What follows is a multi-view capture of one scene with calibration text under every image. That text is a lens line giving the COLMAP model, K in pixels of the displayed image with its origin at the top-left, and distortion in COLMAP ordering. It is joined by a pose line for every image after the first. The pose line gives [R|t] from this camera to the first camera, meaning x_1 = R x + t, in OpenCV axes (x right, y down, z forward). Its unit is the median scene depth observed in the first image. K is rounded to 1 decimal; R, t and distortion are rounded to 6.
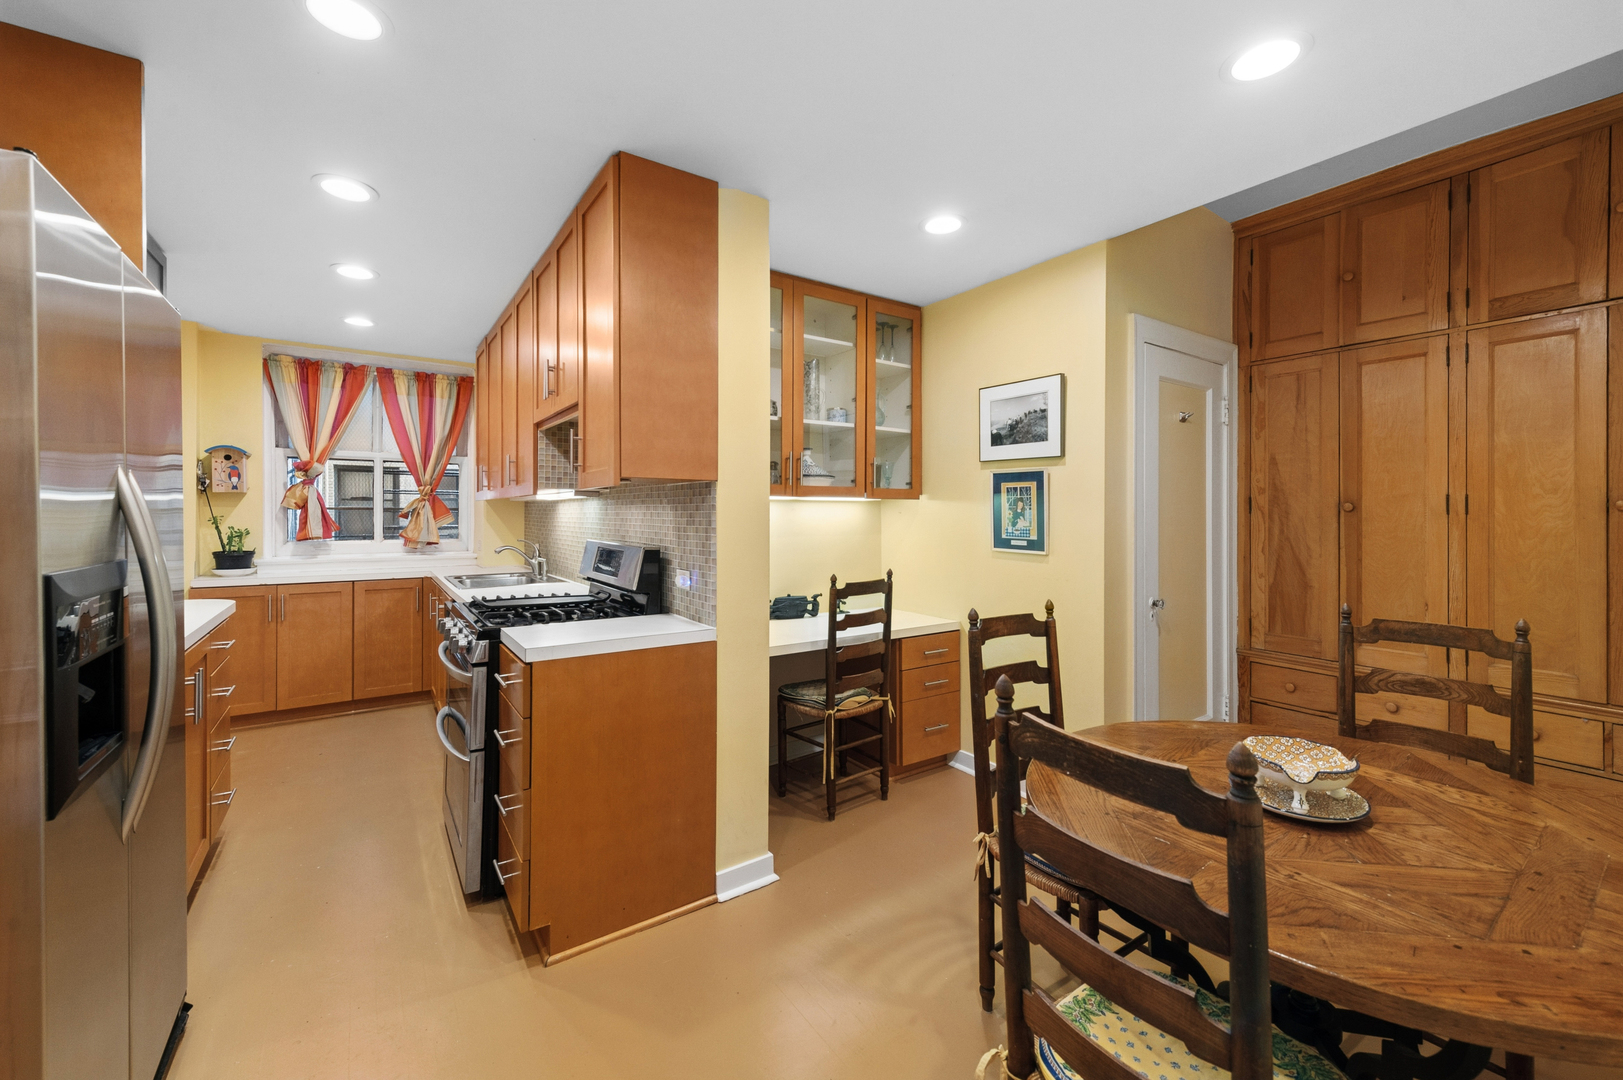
lens RADIAL K [[651.5, 0, 818.9], [0, 651.5, 514.7], [0, 0, 1]] dist [0.006373, -0.001787]
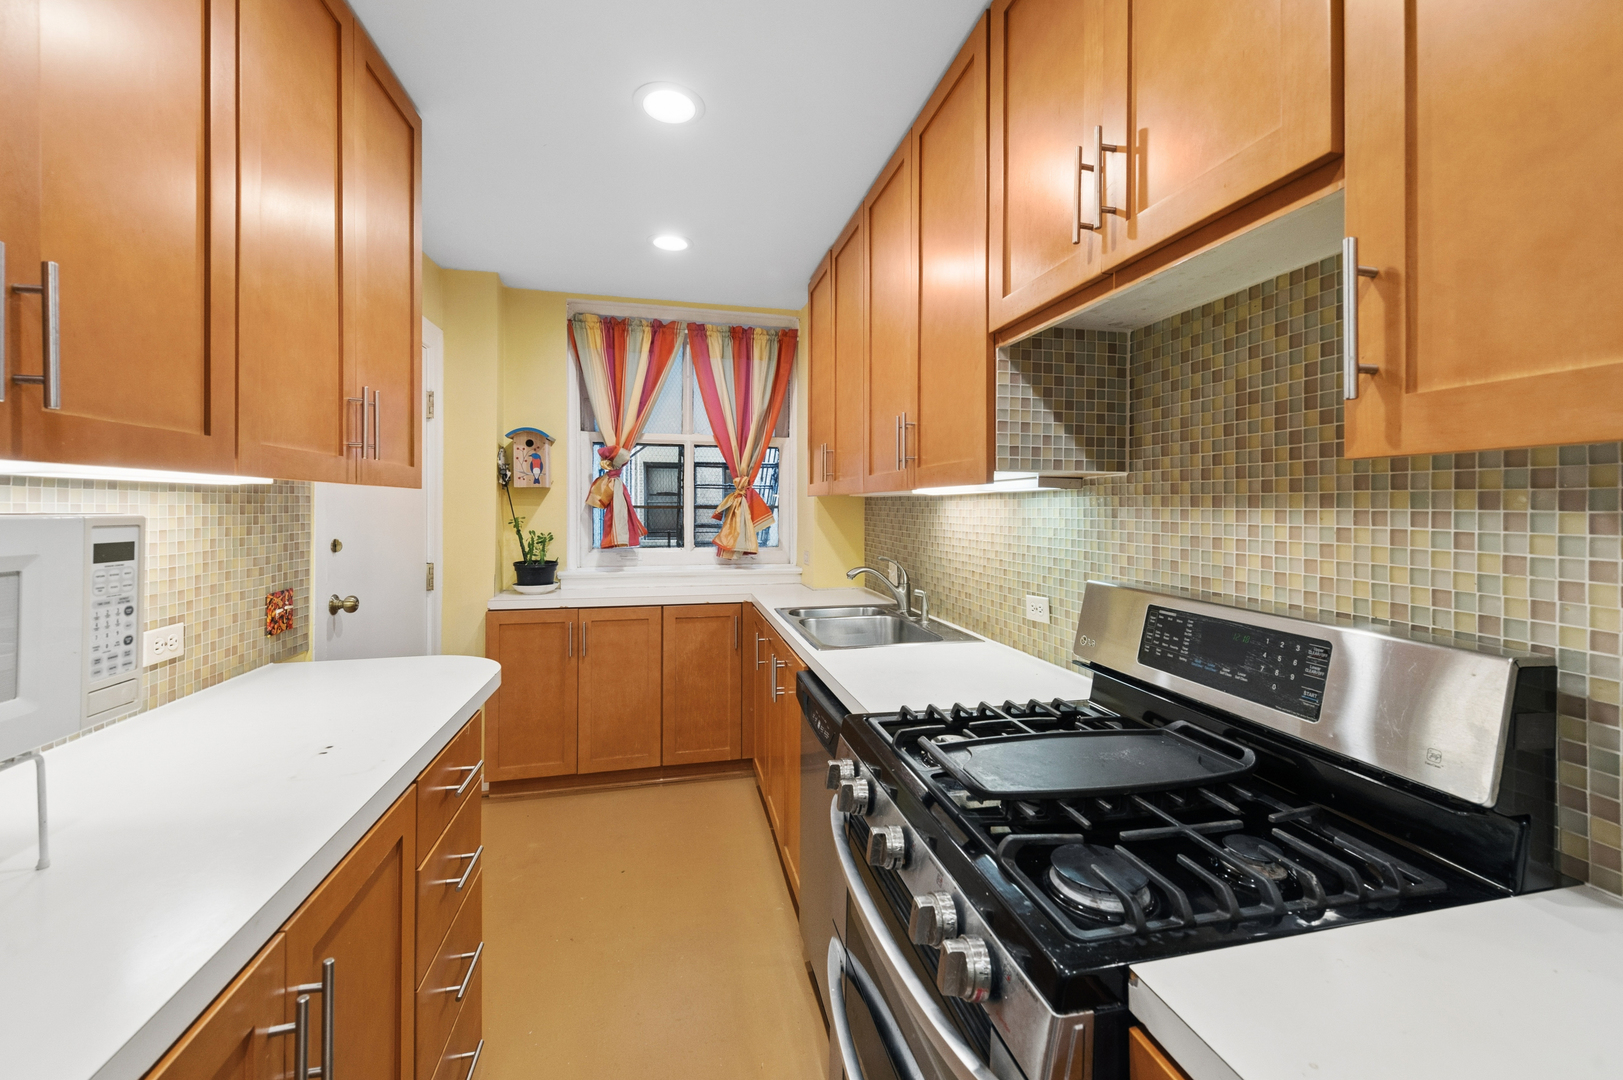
lens RADIAL K [[651.5, 0, 824.3], [0, 651.5, 511.3], [0, 0, 1]] dist [0.006373, -0.001787]
pose [[0.932491, 0.004446, -0.361167, -0.282685], [-0.003035, 0.999985, 0.004473, -0.009556], [0.361182, -0.003075, 0.932490, 0.388212]]
